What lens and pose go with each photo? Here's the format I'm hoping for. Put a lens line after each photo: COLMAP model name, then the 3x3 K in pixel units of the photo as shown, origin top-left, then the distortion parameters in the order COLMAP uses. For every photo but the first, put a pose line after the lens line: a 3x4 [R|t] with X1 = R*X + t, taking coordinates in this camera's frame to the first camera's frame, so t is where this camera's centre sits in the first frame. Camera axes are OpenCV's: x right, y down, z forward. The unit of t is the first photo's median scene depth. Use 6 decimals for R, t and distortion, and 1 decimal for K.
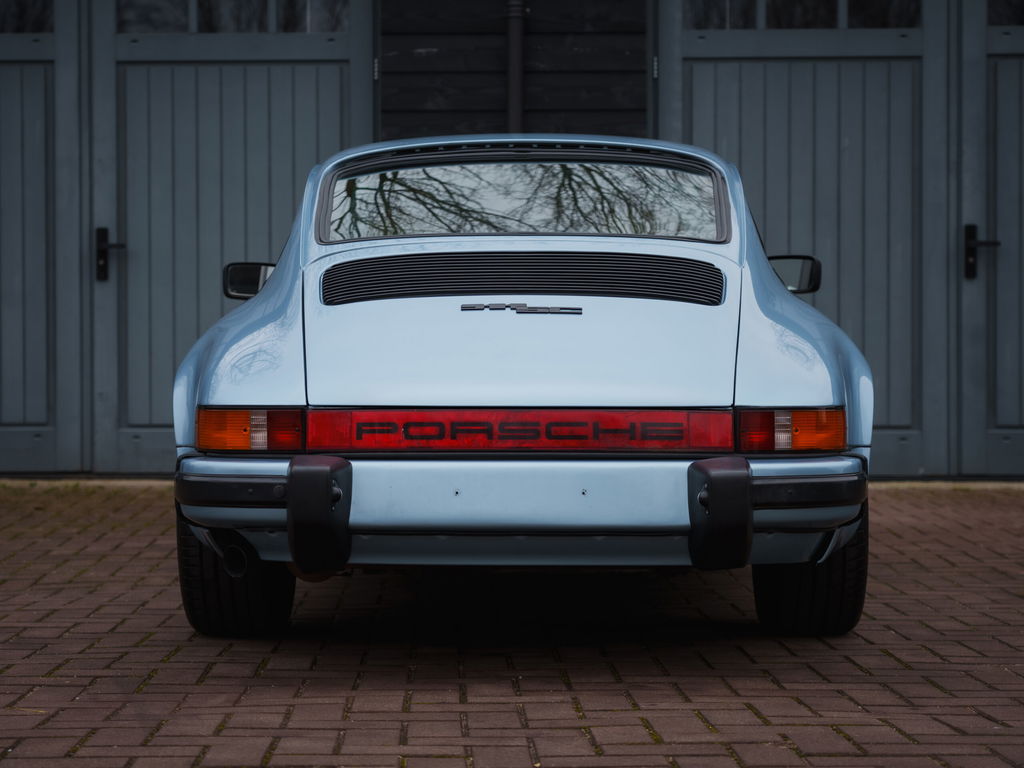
lens RADIAL K [[2276.9, 0, 499.0], [0, 2276.9, 371.9], [0, 0, 1]] dist [0.079926, 0.000000]
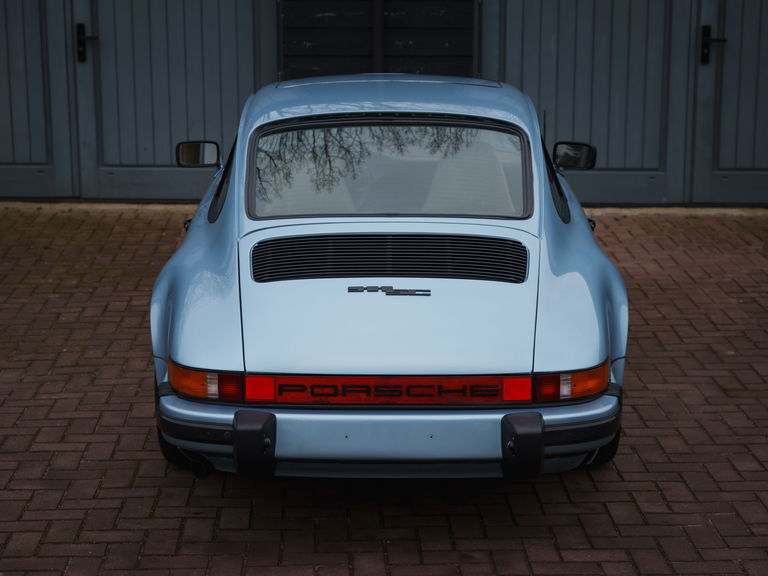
lens RADIAL K [[1642.3, 0, 378.6], [0, 1642.3, 291.7], [0, 0, 1]] dist [0.090295, 0.000000]
pose [[0.999949, -0.003469, 0.009507, -0.007062], [0.001424, 0.978293, 0.207219, -0.249057], [-0.010019, -0.207195, 0.978248, -0.032938]]
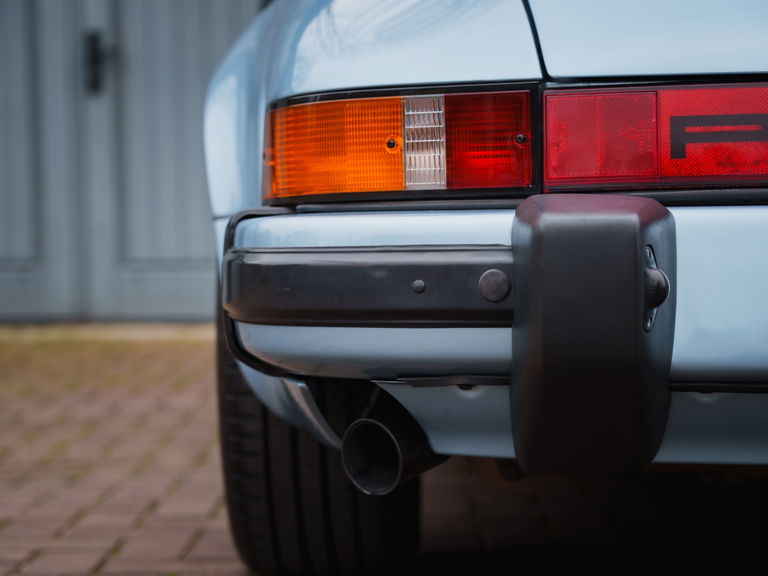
lens RADIAL K [[1946.2, 0, 384.8], [0, 1946.2, 292.1], [0, 0, 1]] dist [0.102843, 0.000000]
pose [[0.999406, -0.011779, -0.032401, -0.098877], [0.012479, 0.999692, 0.021465, 0.043883], [0.032139, -0.021857, 0.999244, 0.626487]]
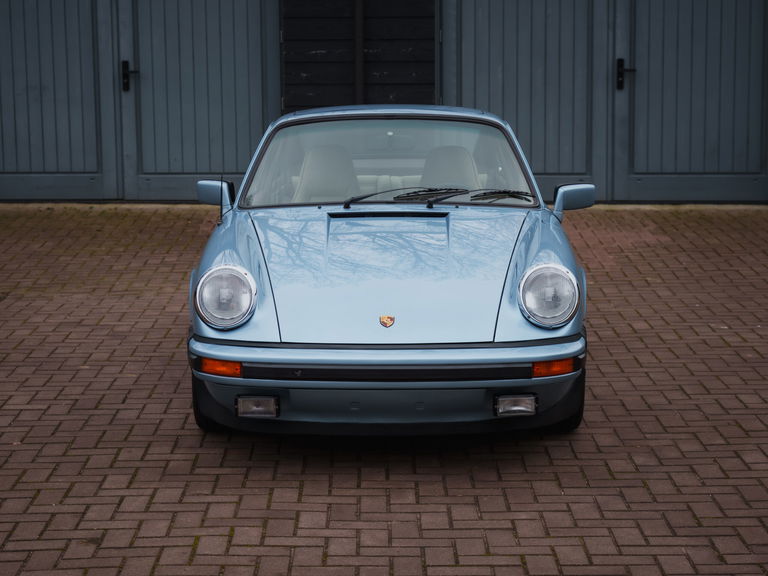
lens RADIAL K [[2017.6, 0, 387.0], [0, 2017.6, 287.9], [0, 0, 1]] dist [-0.099891, 0.000000]
pose [[0.999397, -0.017805, -0.029816, 0.108884], [0.021965, 0.989100, 0.145598, -0.247481], [0.026899, -0.146165, 0.988895, -0.869726]]
